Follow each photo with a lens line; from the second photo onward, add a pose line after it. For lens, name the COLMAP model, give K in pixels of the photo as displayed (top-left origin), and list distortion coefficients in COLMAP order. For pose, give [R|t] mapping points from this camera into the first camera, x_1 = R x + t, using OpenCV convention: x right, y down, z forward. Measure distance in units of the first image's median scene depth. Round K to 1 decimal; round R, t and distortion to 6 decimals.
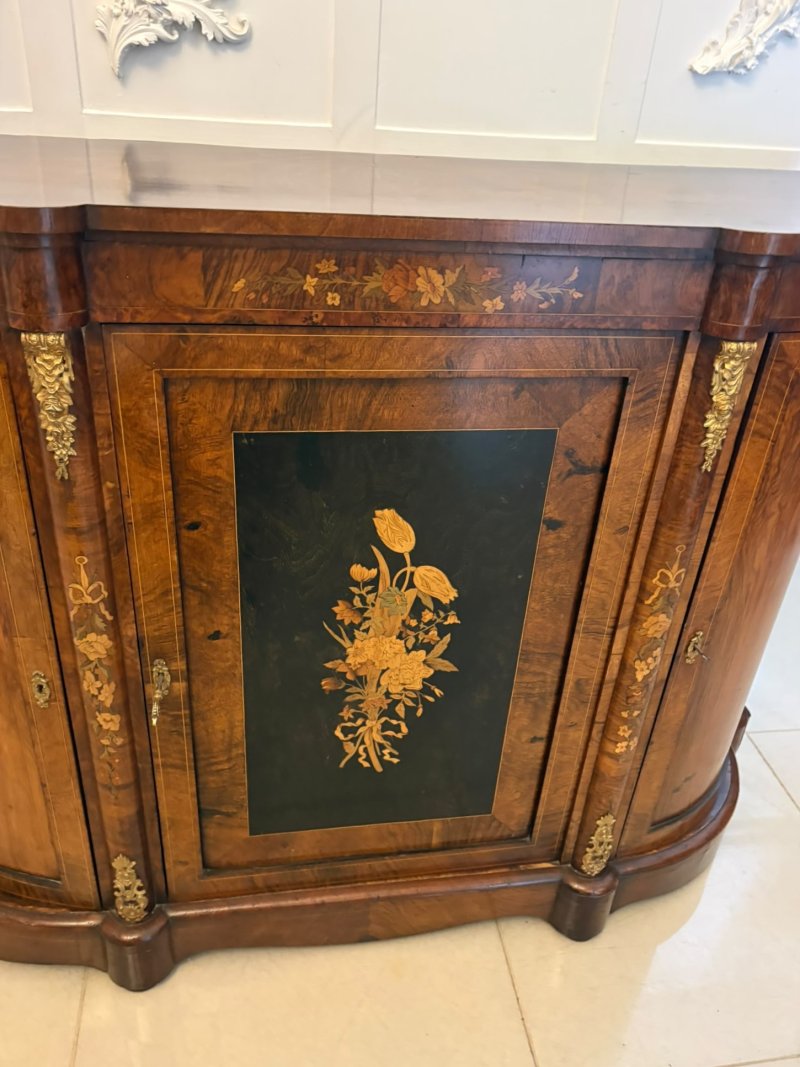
lens RADIAL K [[865.3, 0, 397.7], [0, 865.3, 546.5], [0, 0, 1]] dist [0.005689, 0.004099]
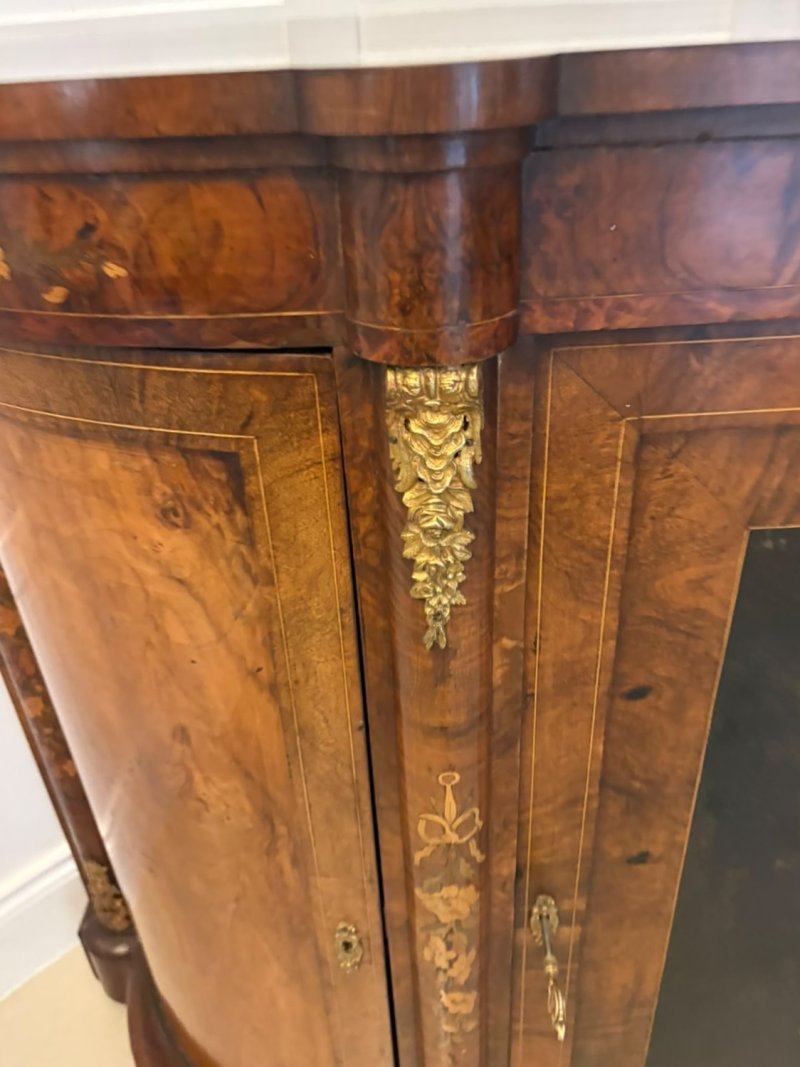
lens RADIAL K [[931.2, 0, 399.9], [0, 931.2, 577.2], [0, 0, 1]] dist [-0.001908, -0.003406]
pose [[0.983933, -0.009810, -0.178268, -0.289777], [0.020892, 0.997956, 0.060394, -0.142344], [0.177311, -0.063148, 0.982127, 0.436445]]
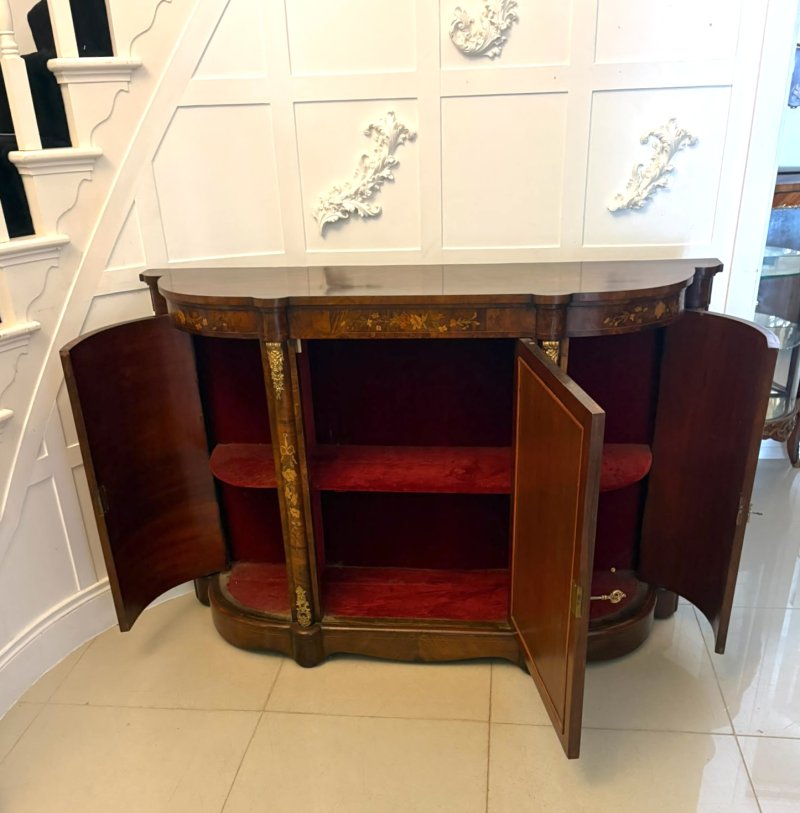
lens RADIAL K [[861.4, 0, 408.0], [0, 861.4, 556.4], [0, 0, 1]] dist [0.056826, -0.048886]
pose [[0.959330, 0.039865, -0.279459, 0.690446], [-0.057056, 0.996928, -0.053652, 0.480050], [0.276462, 0.067415, 0.958658, -1.278624]]
